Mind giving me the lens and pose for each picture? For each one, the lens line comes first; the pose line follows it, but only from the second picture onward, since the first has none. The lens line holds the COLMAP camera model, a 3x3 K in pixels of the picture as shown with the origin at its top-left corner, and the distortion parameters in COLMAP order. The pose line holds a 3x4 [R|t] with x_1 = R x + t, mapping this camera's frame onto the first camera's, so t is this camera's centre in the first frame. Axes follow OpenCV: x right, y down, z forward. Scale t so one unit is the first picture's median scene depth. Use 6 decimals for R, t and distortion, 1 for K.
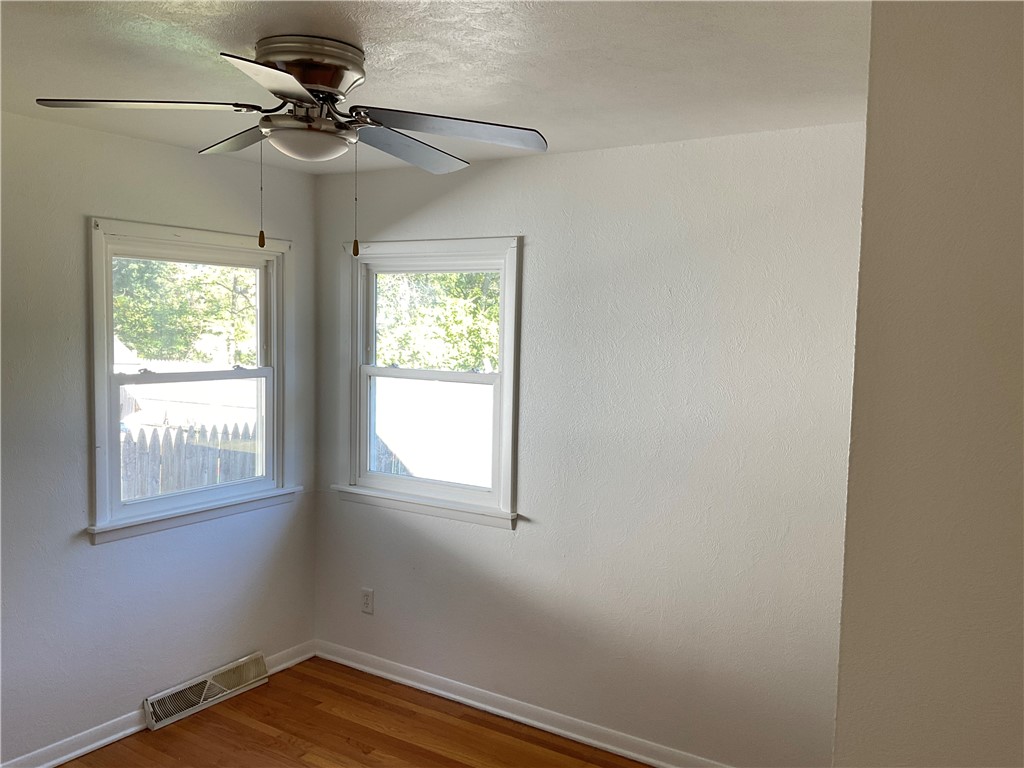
lens RADIAL K [[833.9, 0, 512.0], [0, 833.9, 384.0], [0, 0, 1]] dist [0.116777, -0.220603]
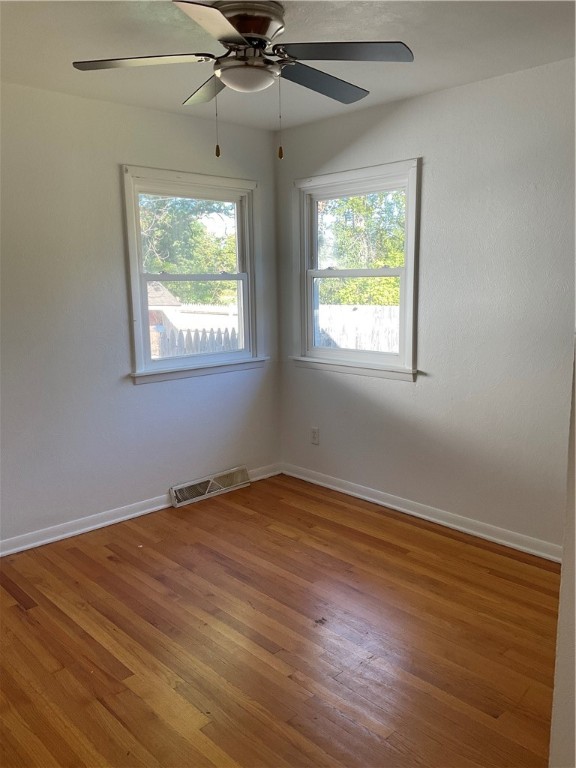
lens RADIAL K [[625.4, 0, 300.3], [0, 625.4, 383.7], [0, 0, 1]] dist [0.116777, -0.220603]
pose [[0.971935, 0.002881, -0.235232, 0.062040], [0.018239, 0.995993, 0.087557, 0.084542], [0.234541, -0.089390, 0.967988, -0.035650]]
